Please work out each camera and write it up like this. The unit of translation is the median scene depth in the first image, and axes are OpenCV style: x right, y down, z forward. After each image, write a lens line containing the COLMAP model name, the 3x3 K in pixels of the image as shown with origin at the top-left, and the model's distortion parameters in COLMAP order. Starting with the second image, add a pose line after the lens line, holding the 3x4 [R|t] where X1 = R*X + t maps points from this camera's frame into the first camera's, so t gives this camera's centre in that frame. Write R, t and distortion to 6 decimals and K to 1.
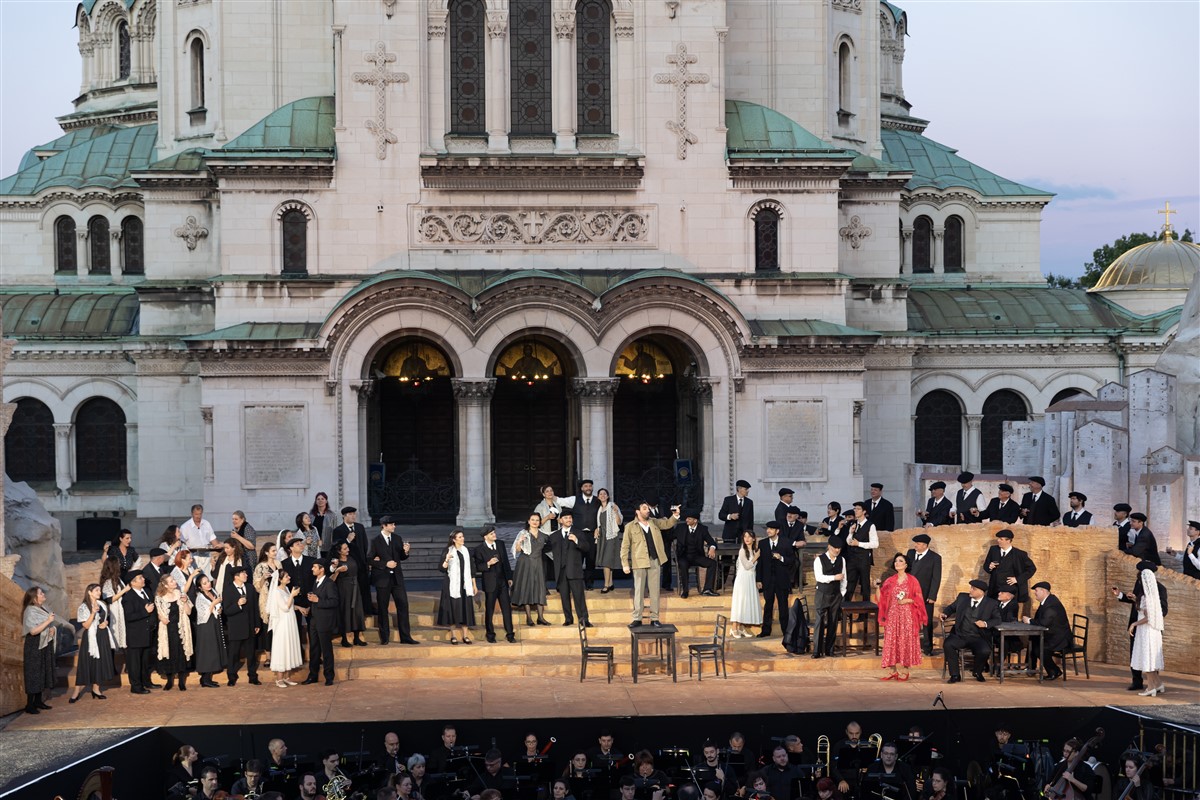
lens RADIAL K [[1875.4, 0, 621.8], [0, 1875.4, 402.3], [0, 0, 1]] dist [0.010494, -0.034570]
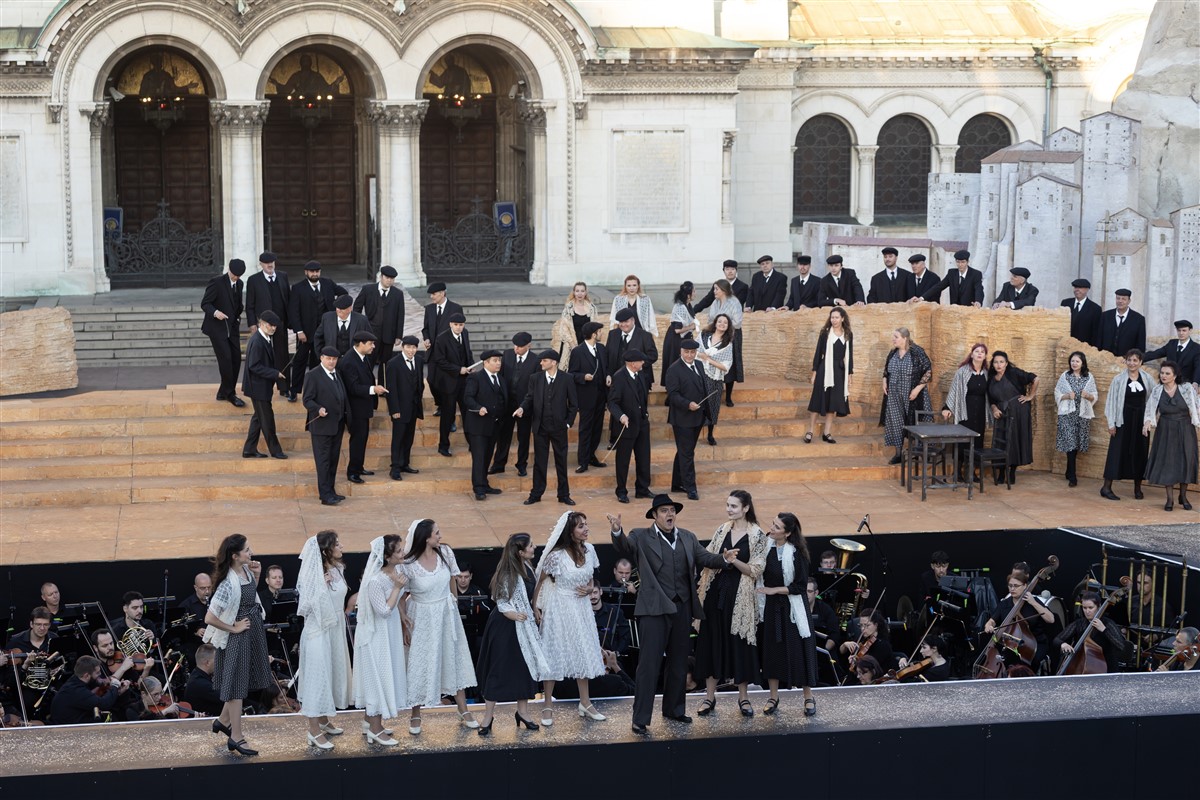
lens RADIAL K [[2405.3, 0, 641.8], [0, 2405.3, 397.0], [0, 0, 1]] dist [-0.006481, -0.061704]
pose [[0.994094, -0.007514, 0.108258, -0.022306], [-0.005864, 0.992423, 0.122731, -0.014050], [-0.108360, -0.122641, 0.986518, -0.015532]]
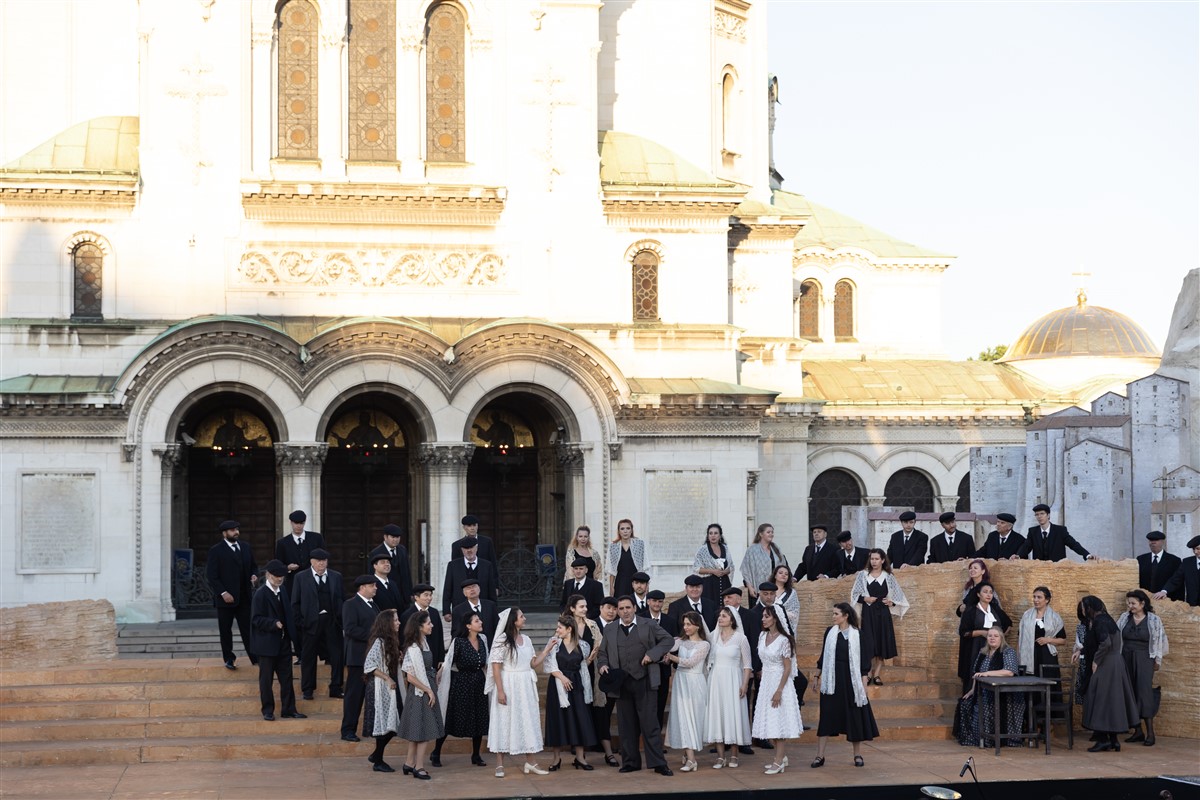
lens RADIAL K [[1934.0, 0, 606.5], [0, 1934.0, 396.3], [0, 0, 1]] dist [0.016979, -0.064795]
pose [[0.996529, 0.003029, 0.083190, -0.014834], [0.003747, 0.996693, -0.081168, 0.037379], [-0.083161, 0.081198, 0.993223, 0.124145]]
